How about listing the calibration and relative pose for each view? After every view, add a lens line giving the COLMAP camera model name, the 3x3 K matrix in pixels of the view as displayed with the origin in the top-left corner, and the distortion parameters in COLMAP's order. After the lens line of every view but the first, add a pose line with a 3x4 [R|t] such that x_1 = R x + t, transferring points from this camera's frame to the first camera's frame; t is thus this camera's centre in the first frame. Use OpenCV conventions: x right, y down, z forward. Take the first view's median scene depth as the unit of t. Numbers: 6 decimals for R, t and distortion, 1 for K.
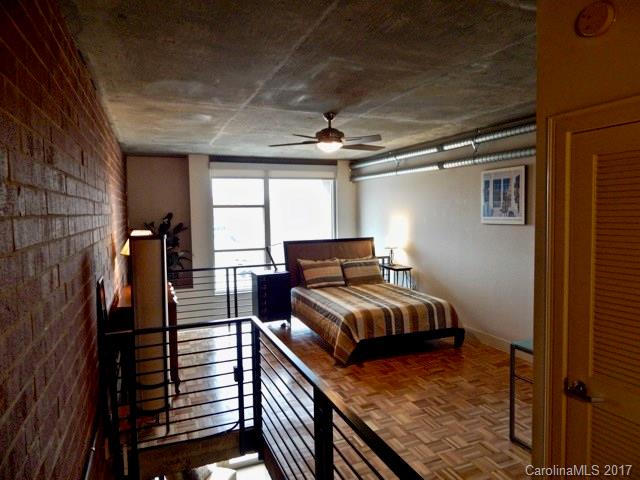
lens RADIAL K [[419.5, 0, 322.0], [0, 419.5, 237.1], [0, 0, 1]] dist [0.002904, 0.001805]
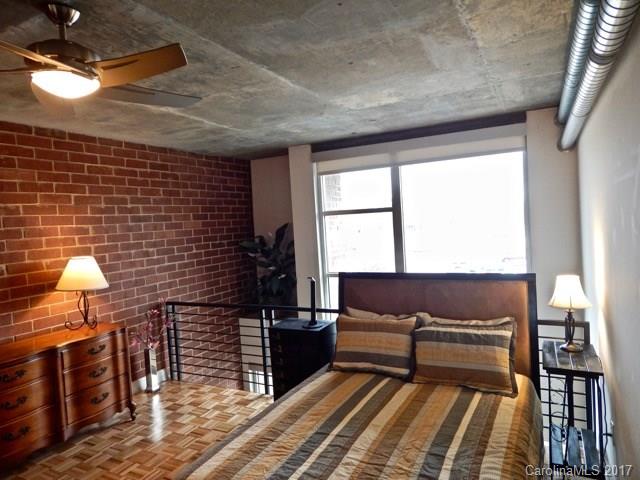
lens RADIAL K [[419.5, 0, 322.0], [0, 419.5, 237.1], [0, 0, 1]] dist [0.002904, 0.001805]
pose [[0.641343, 0.006489, -0.767227, 0.295991], [0.000787, 0.999958, 0.009116, -0.038923], [0.767254, -0.006450, 0.641311, 0.534080]]
